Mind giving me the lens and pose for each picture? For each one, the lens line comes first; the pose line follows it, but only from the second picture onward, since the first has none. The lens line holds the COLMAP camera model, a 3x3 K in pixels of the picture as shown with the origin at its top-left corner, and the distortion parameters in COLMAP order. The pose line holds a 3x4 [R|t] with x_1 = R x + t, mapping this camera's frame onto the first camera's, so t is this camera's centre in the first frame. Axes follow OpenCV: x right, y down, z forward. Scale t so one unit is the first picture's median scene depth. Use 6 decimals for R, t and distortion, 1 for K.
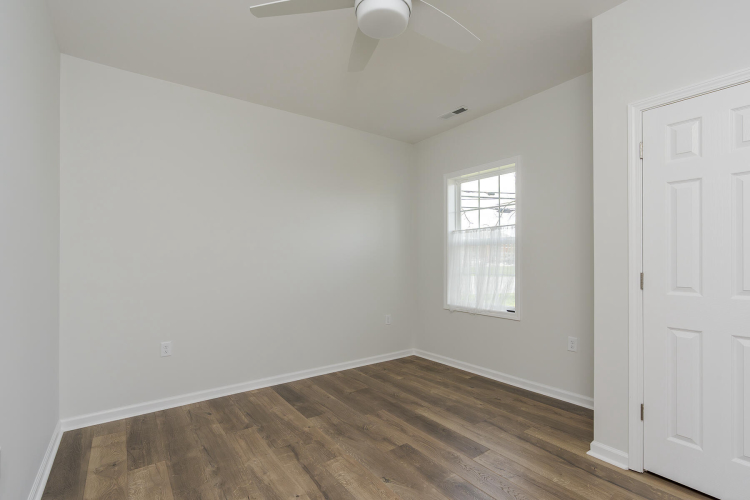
lens RADIAL K [[345.9, 0, 379.6], [0, 345.9, 254.1], [0, 0, 1]] dist [-0.002244, -0.000257]
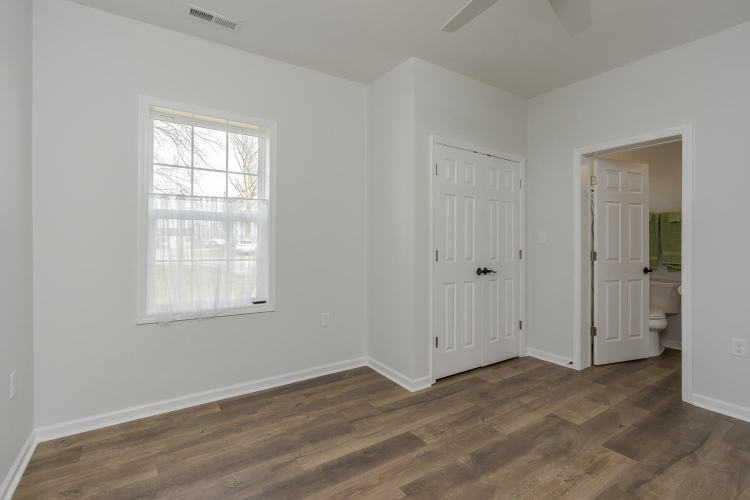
lens RADIAL K [[345.9, 0, 381.0], [0, 345.9, 238.5], [0, 0, 1]] dist [-0.002244, -0.000257]
pose [[0.059249, 0.016940, 0.998100, -0.510739], [-0.018306, 0.999706, -0.015880, 0.022404], [-0.998075, -0.017331, 0.059541, 0.770112]]
